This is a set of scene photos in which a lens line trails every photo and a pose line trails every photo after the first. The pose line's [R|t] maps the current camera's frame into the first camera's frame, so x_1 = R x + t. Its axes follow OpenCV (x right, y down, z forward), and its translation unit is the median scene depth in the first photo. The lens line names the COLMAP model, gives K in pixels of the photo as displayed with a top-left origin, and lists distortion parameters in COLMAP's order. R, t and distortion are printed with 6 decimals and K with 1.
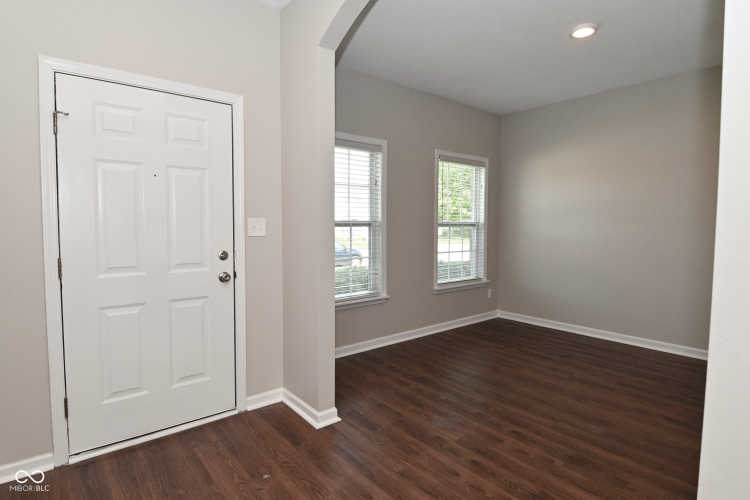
lens RADIAL K [[393.7, 0, 381.9], [0, 393.7, 248.7], [0, 0, 1]] dist [0.000762, -0.014148]
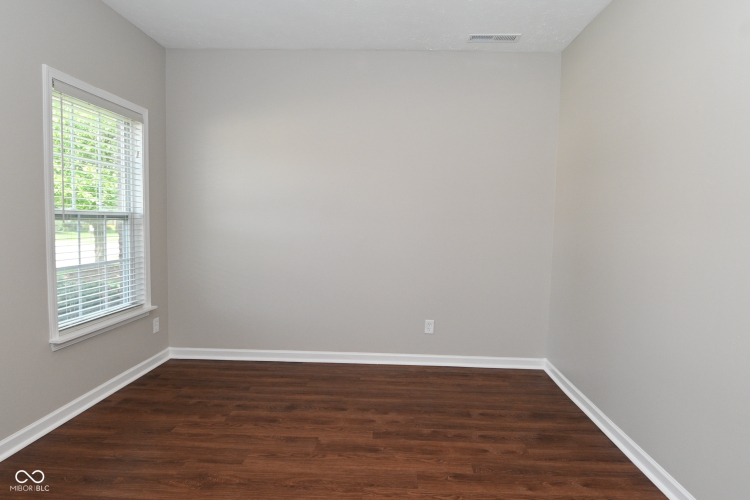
lens RADIAL K [[426.5, 0, 378.4], [0, 426.5, 243.5], [0, 0, 1]] dist [-0.008089, -0.004949]
pose [[0.679879, -0.037792, 0.732349, 0.025507], [0.035691, 0.999193, 0.018428, -0.022602], [-0.732455, 0.013609, 0.680680, 0.335592]]
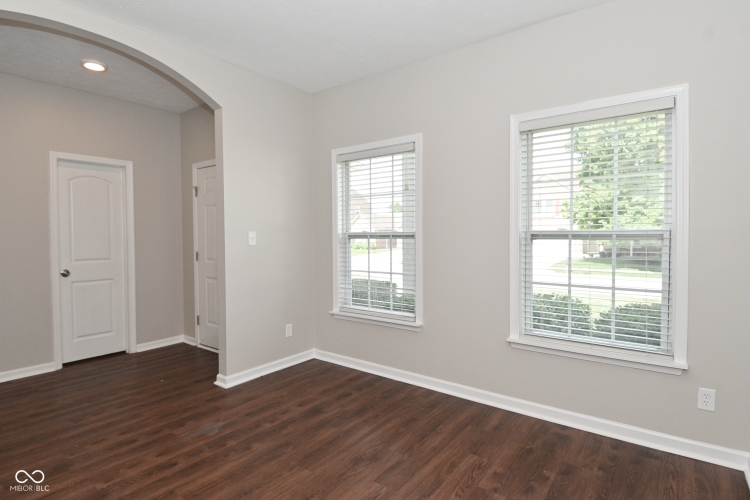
lens RADIAL K [[393.7, 0, 374.7], [0, 393.7, 246.5], [0, 0, 1]] dist [0.000762, -0.014148]
pose [[0.226481, 0.024263, -0.973713, 0.745652], [-0.059371, 0.998175, 0.011063, -0.041329], [0.972204, 0.055305, 0.227508, 0.691899]]
